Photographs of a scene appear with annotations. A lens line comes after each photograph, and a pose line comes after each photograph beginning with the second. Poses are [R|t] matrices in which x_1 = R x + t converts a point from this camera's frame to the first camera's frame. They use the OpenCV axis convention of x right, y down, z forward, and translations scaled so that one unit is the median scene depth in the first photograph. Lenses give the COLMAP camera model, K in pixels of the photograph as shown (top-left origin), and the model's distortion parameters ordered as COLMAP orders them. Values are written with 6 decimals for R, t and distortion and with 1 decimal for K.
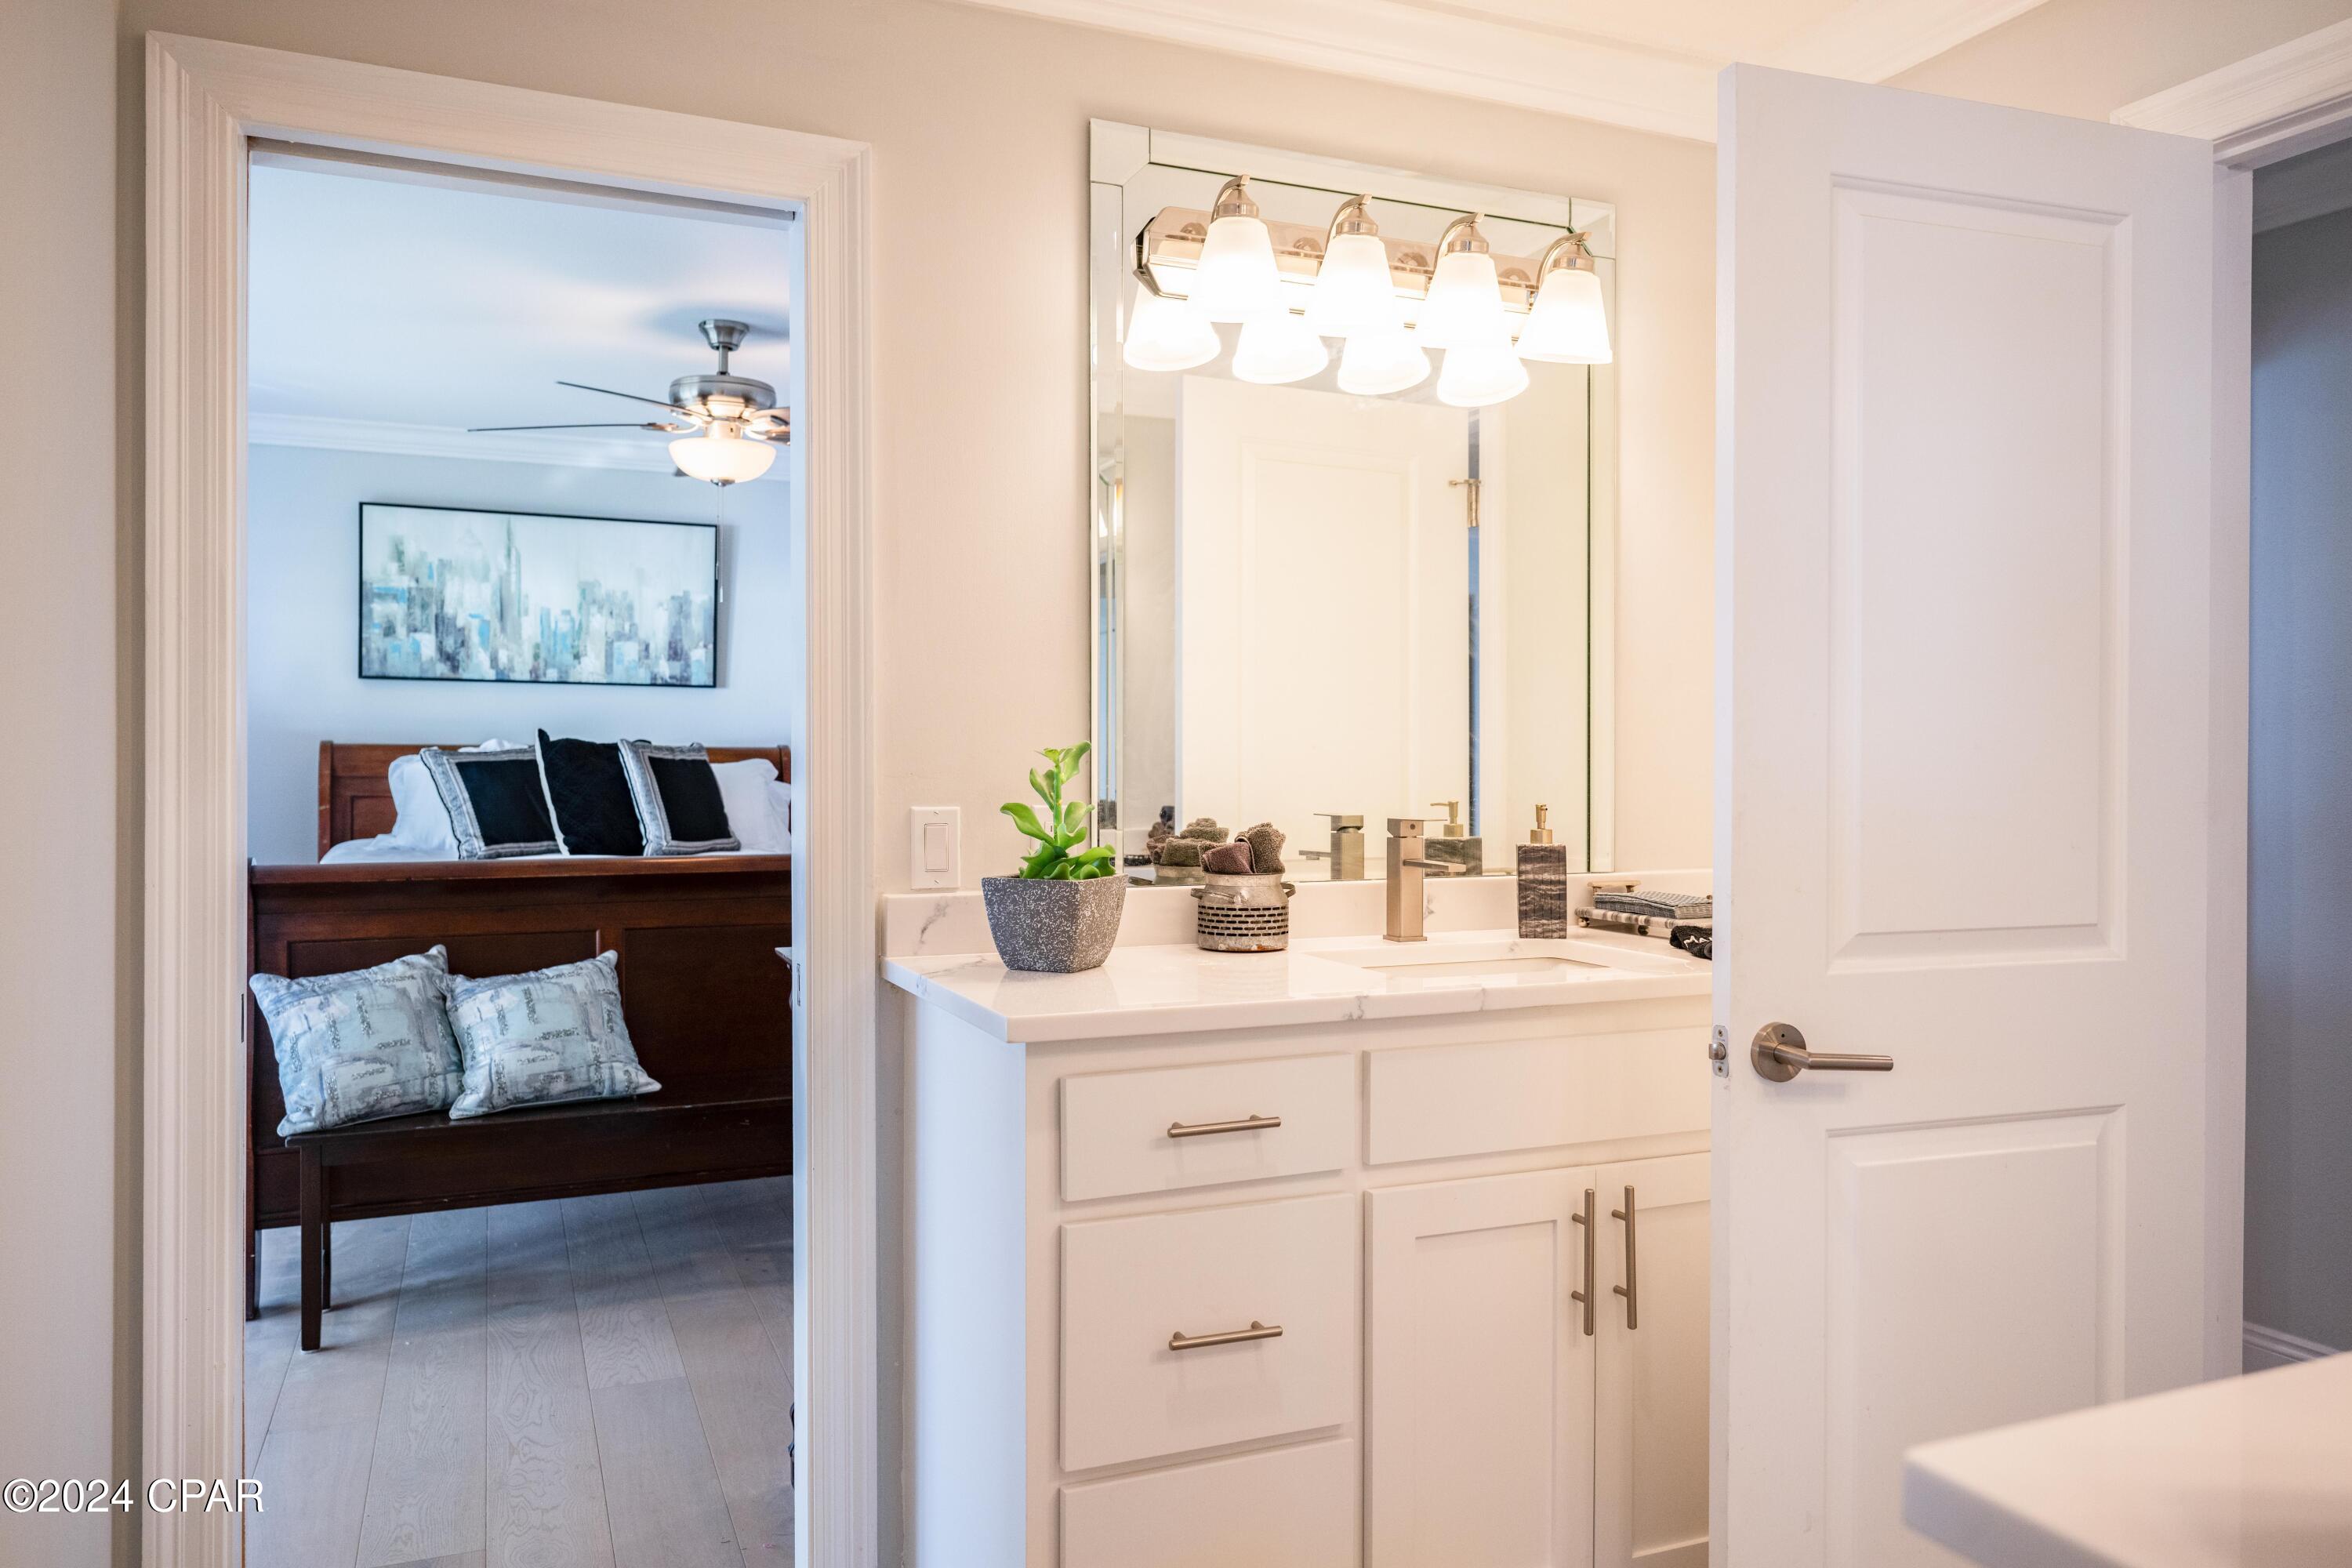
lens RADIAL K [[1668.9, 0, 1177.5], [0, 1668.9, 775.5], [0, 0, 1]] dist [0.007828, -0.002093]
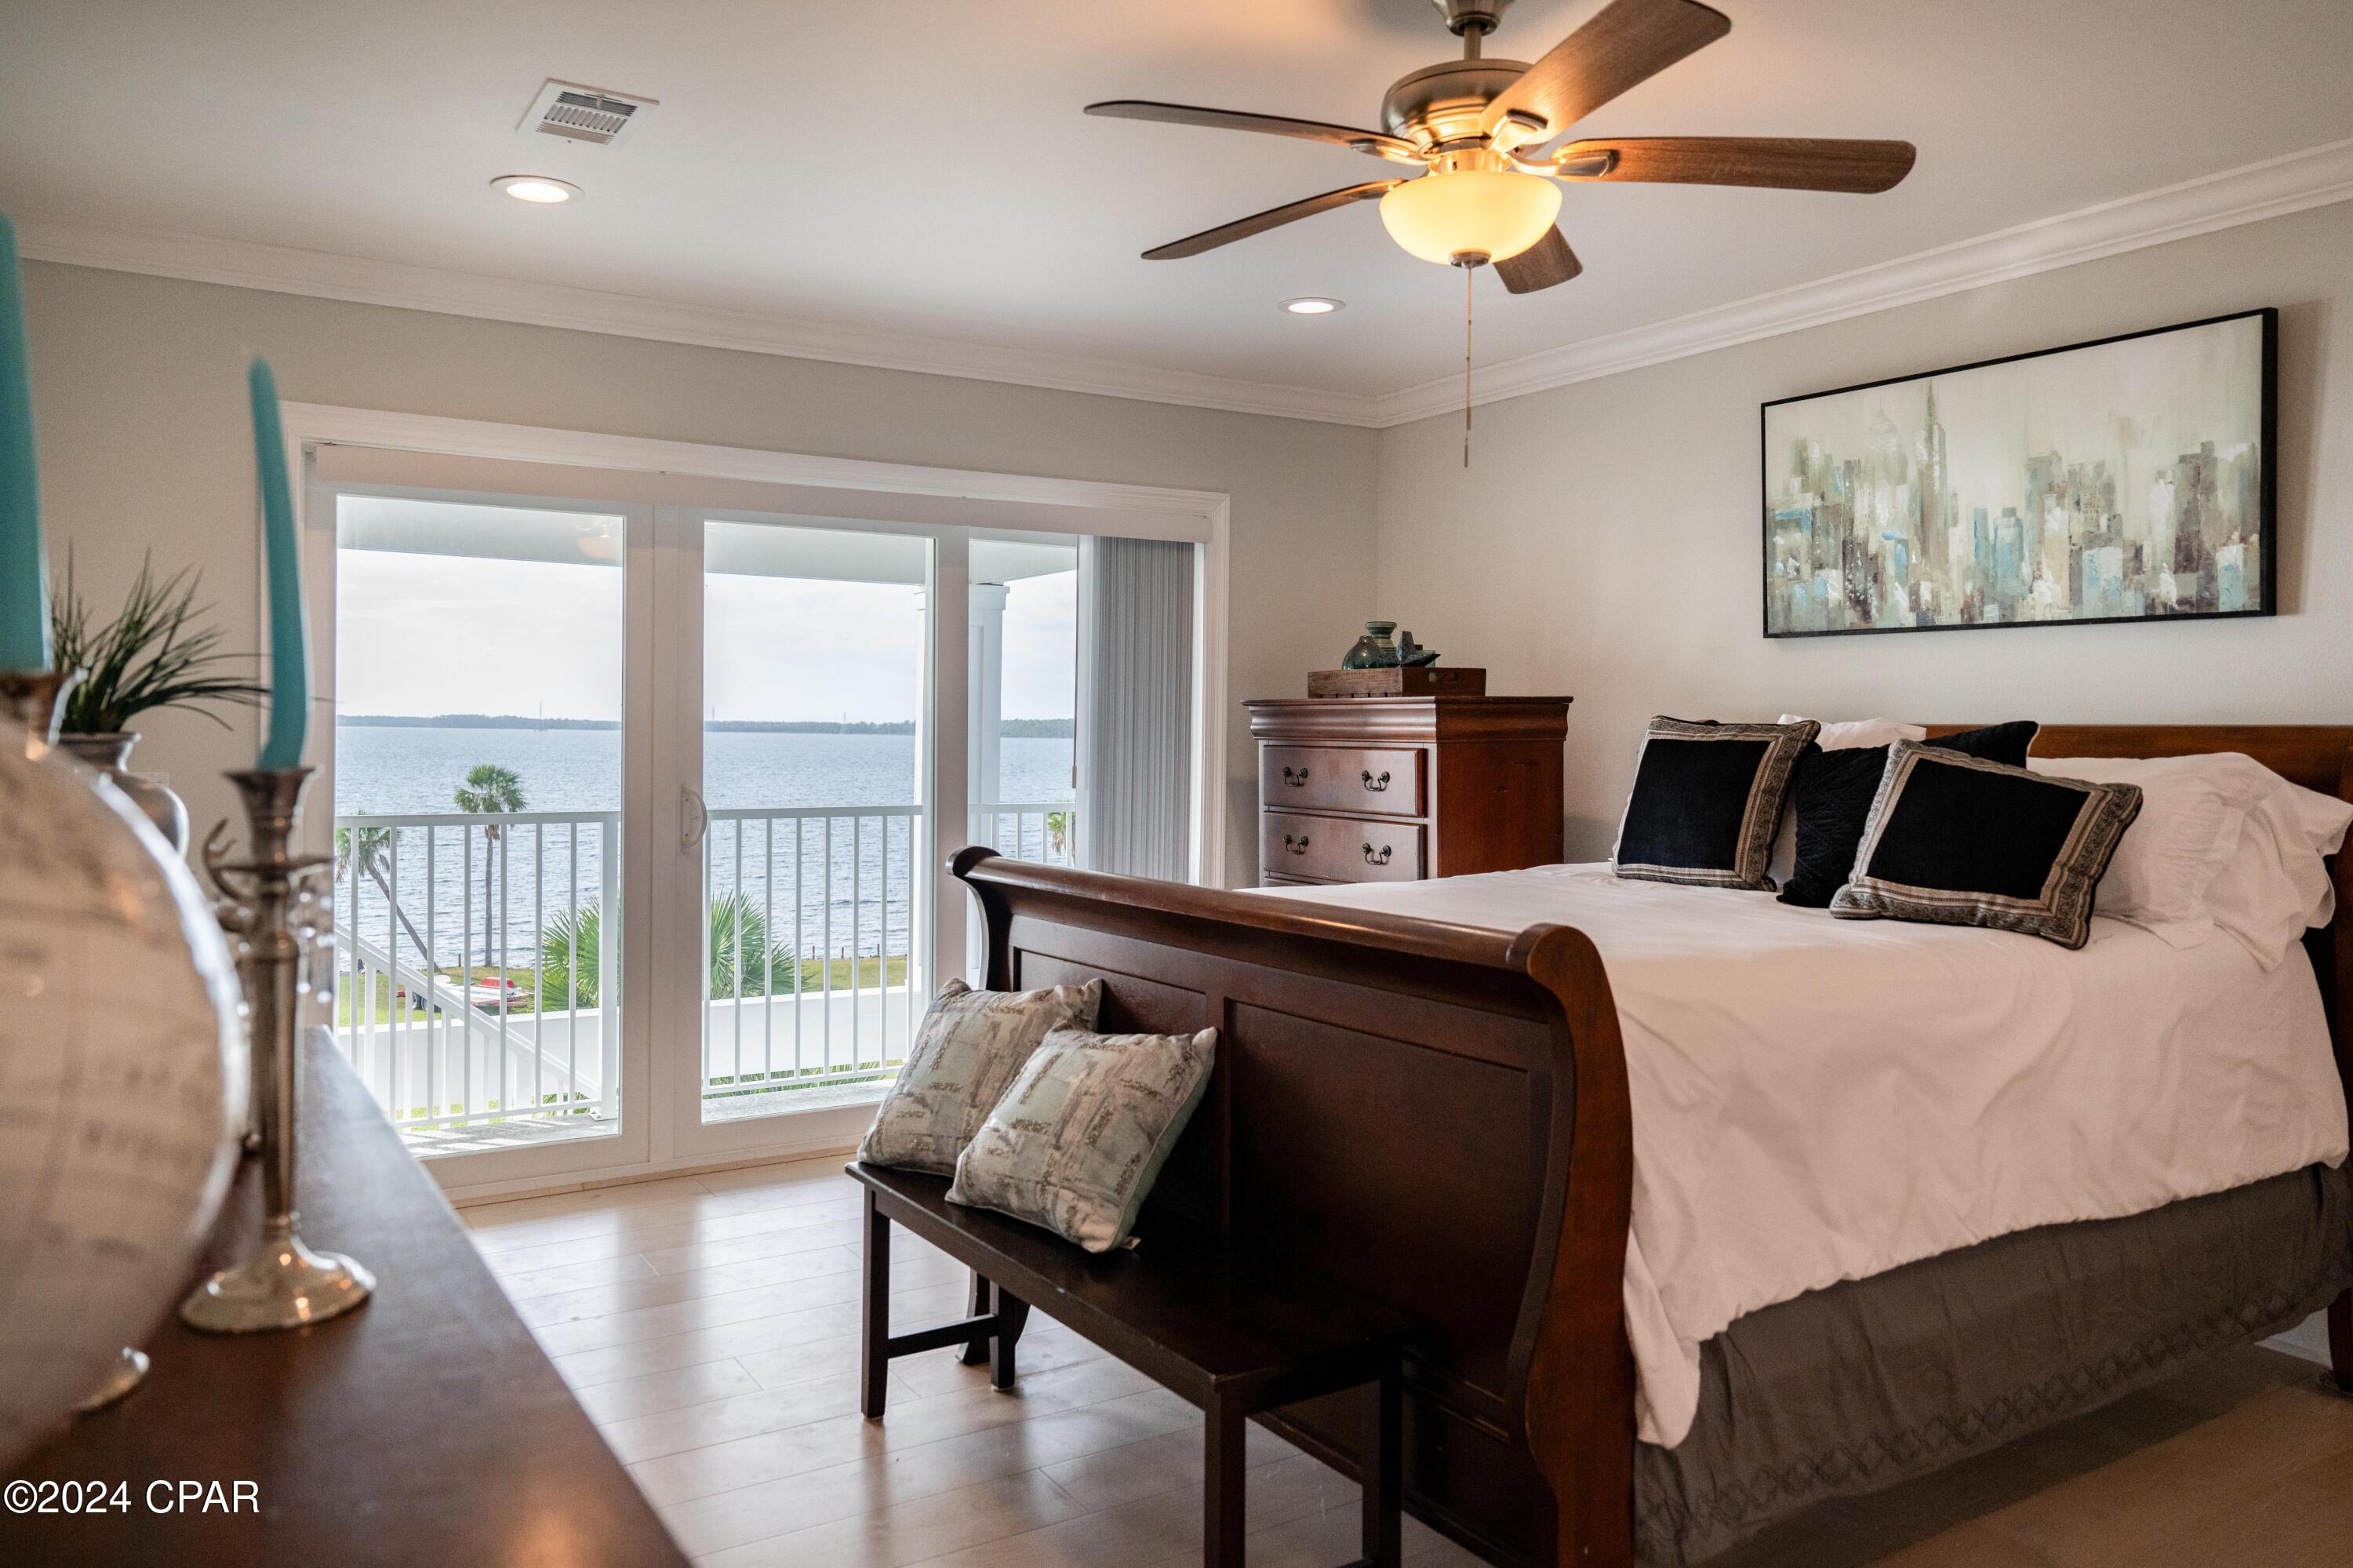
lens RADIAL K [[1669.7, 0, 1174.7], [0, 1669.7, 769.7], [0, 0, 1]] dist [0.007828, -0.002093]
pose [[0.159426, 0.015937, -0.987081, 0.206869], [-0.020839, 0.999701, 0.012775, -0.002641], [0.986990, 0.018533, 0.159711, 0.600268]]
